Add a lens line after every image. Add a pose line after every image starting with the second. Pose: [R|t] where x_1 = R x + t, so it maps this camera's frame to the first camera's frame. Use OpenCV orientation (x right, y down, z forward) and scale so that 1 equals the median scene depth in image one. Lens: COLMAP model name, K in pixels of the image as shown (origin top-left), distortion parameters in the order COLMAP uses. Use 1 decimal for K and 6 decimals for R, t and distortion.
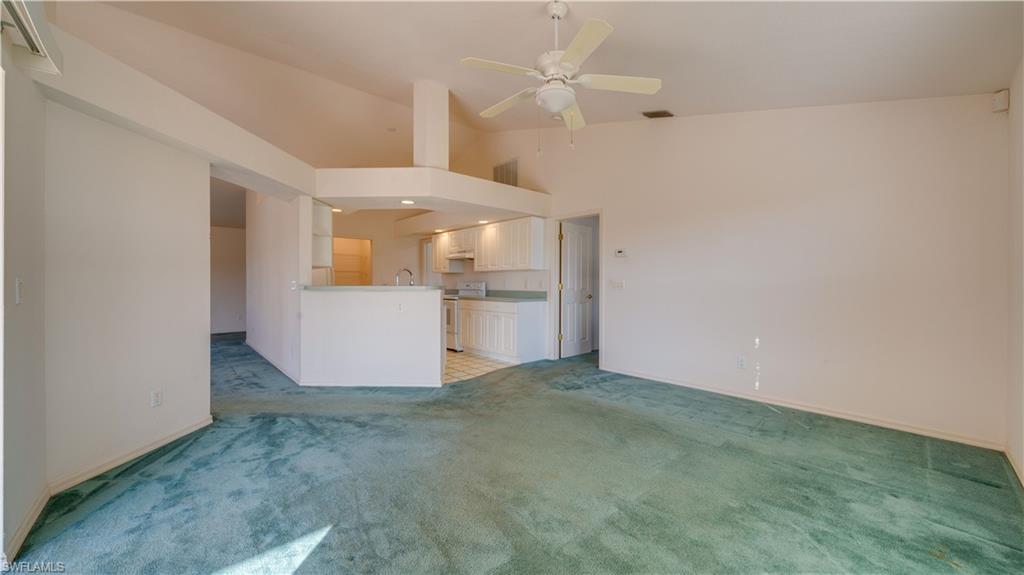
lens RADIAL K [[373.4, 0, 512.0], [0, 373.4, 287.5], [0, 0, 1]] dist [-0.000474, -0.000031]
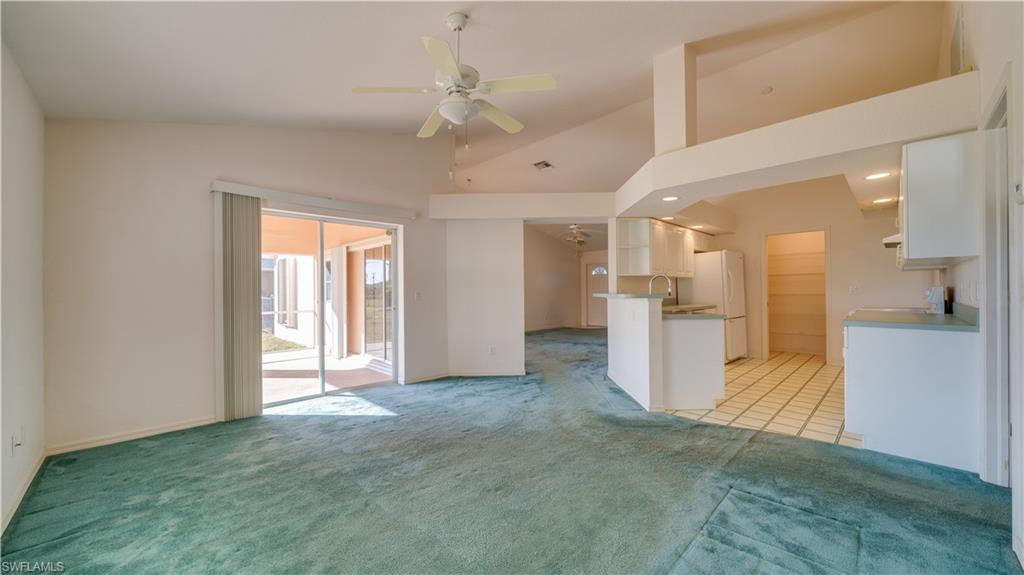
lens RADIAL K [[392.2, 0, 510.7], [0, 392.2, 292.9], [0, 0, 1]] dist [0.000582, 0.000026]
pose [[0.032687, 0.002306, -0.999463, 0.991027], [0.007825, 0.999966, 0.002563, -0.014447], [0.999435, -0.007905, 0.032668, 0.910731]]
